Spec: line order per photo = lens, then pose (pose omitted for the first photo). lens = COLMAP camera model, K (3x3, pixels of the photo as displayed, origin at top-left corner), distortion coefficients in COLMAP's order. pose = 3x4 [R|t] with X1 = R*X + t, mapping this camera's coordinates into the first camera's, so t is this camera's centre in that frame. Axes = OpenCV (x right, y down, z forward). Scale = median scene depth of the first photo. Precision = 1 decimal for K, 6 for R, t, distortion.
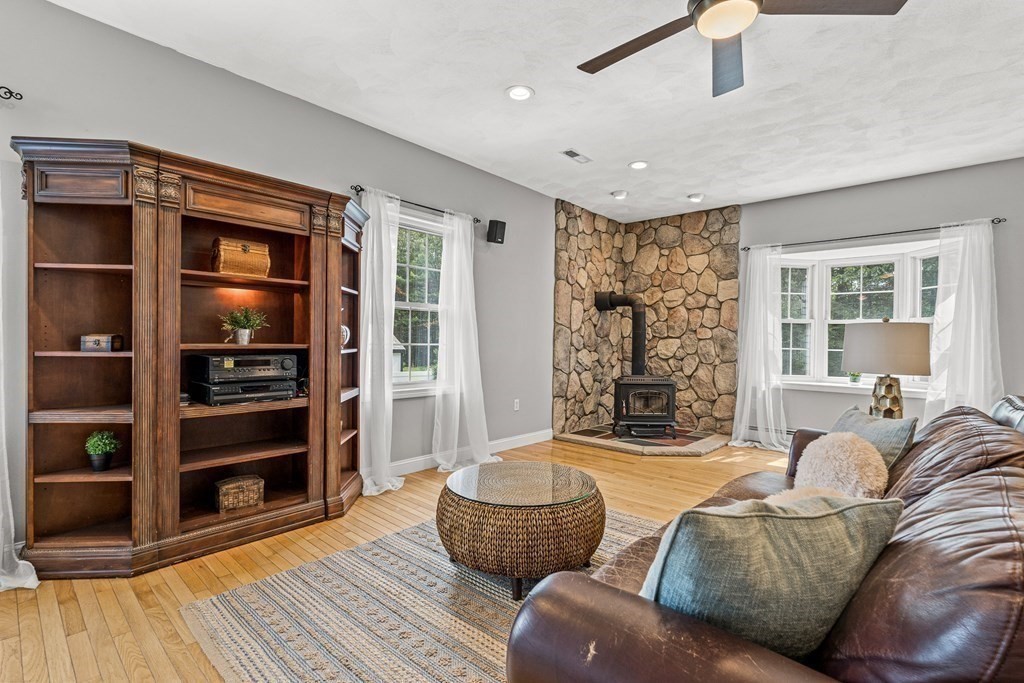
lens RADIAL K [[476.1, 0, 511.6], [0, 476.1, 344.2], [0, 0, 1]] dist [0.002157, 0.000147]
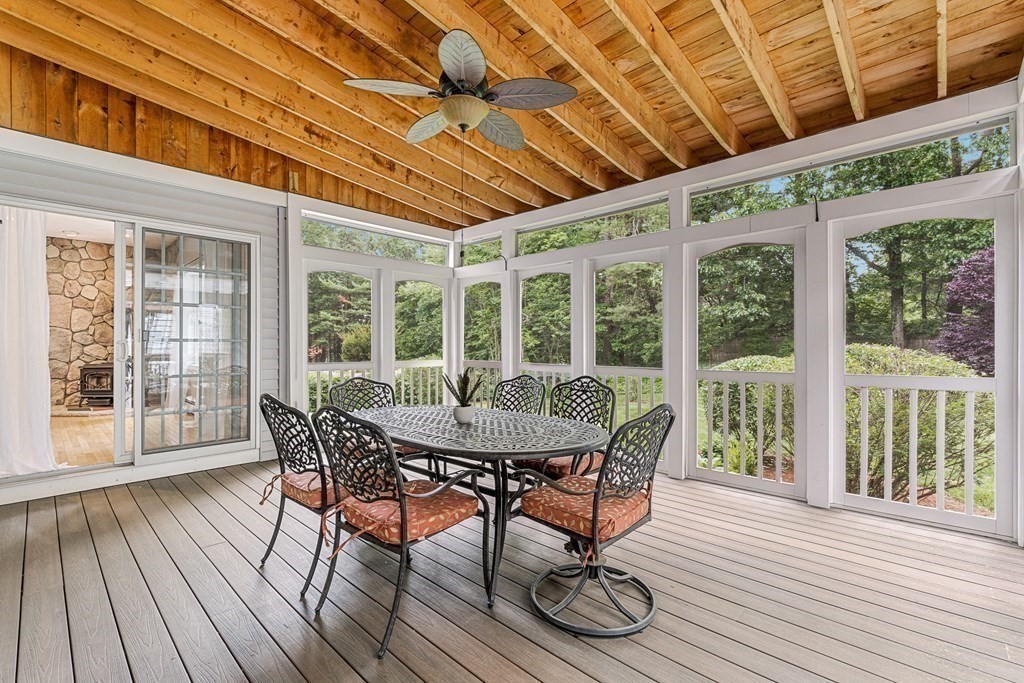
lens RADIAL K [[456.1, 0, 512.0], [0, 456.1, 342.2], [0, 0, 1]] dist [0.000484, -0.000039]
pose [[0.999667, -0.014233, -0.021528, 1.425885], [0.014165, 0.999894, -0.003321, 0.026478], [0.021573, 0.003015, 0.999763, -0.292182]]
